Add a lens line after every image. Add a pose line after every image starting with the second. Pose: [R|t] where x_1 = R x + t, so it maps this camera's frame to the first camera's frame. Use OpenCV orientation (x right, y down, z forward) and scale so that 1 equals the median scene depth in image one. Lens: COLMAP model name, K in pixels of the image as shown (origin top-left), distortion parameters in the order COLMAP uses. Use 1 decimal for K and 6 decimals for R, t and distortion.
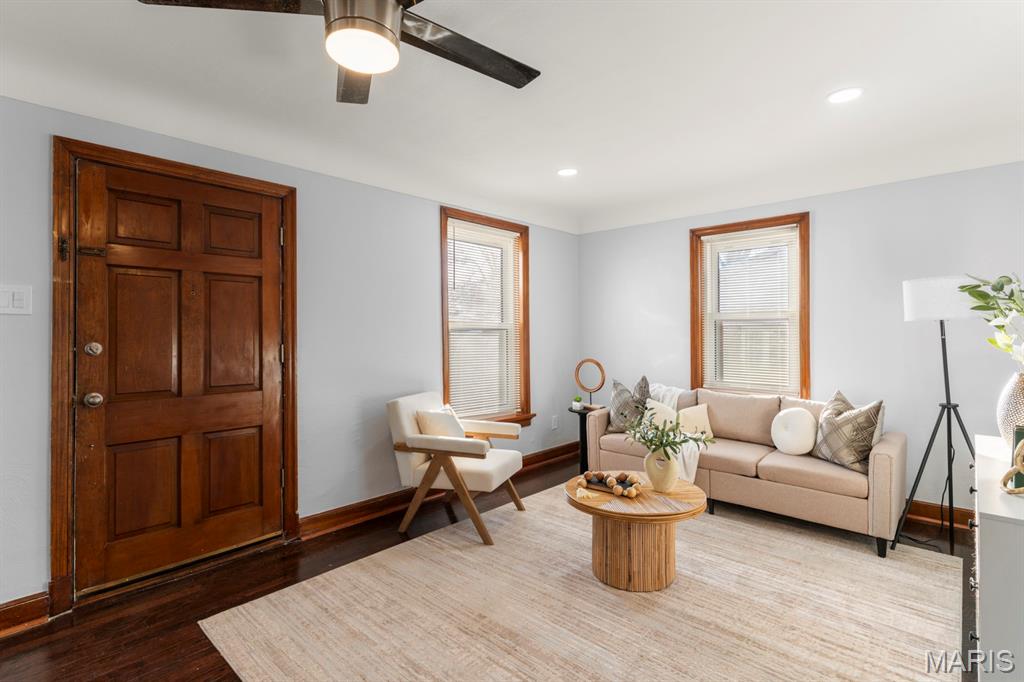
lens RADIAL K [[490.0, 0, 514.7], [0, 490.0, 332.6], [0, 0, 1]] dist [0.005603, -0.000094]
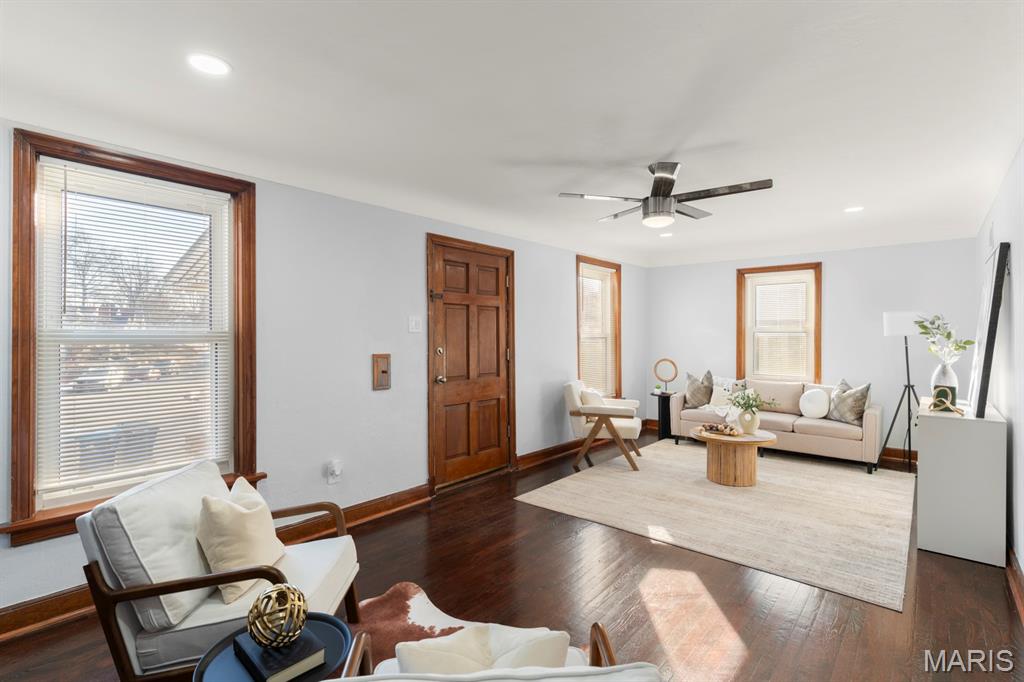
lens RADIAL K [[490.0, 0, 508.6], [0, 490.0, 339.8], [0, 0, 1]] dist [0.005603, -0.000094]
pose [[0.999386, 0.004016, 0.034817, -0.525026], [-0.004401, 0.999930, 0.011004, -0.022267], [-0.034771, -0.011151, 0.999333, -0.607764]]
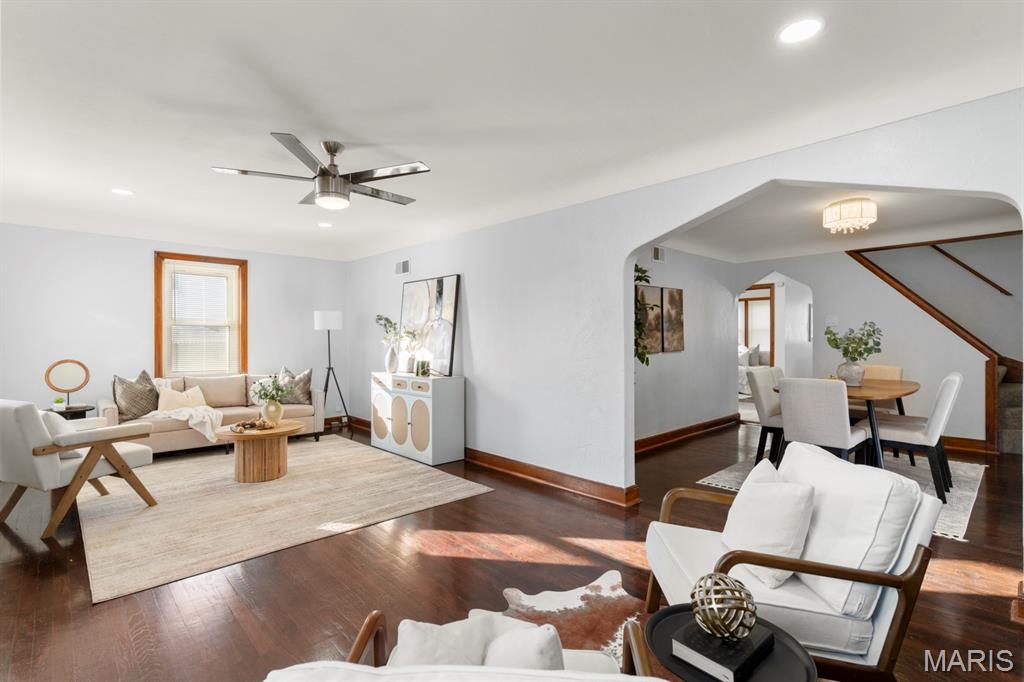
lens RADIAL K [[490.0, 0, 511.4], [0, 490.0, 339.5], [0, 0, 1]] dist [0.005603, -0.000094]
pose [[0.072424, -0.000030, 0.997374, -1.178655], [-0.001558, 0.999999, 0.000143, 0.016282], [-0.997373, -0.001564, 0.072424, 0.021452]]
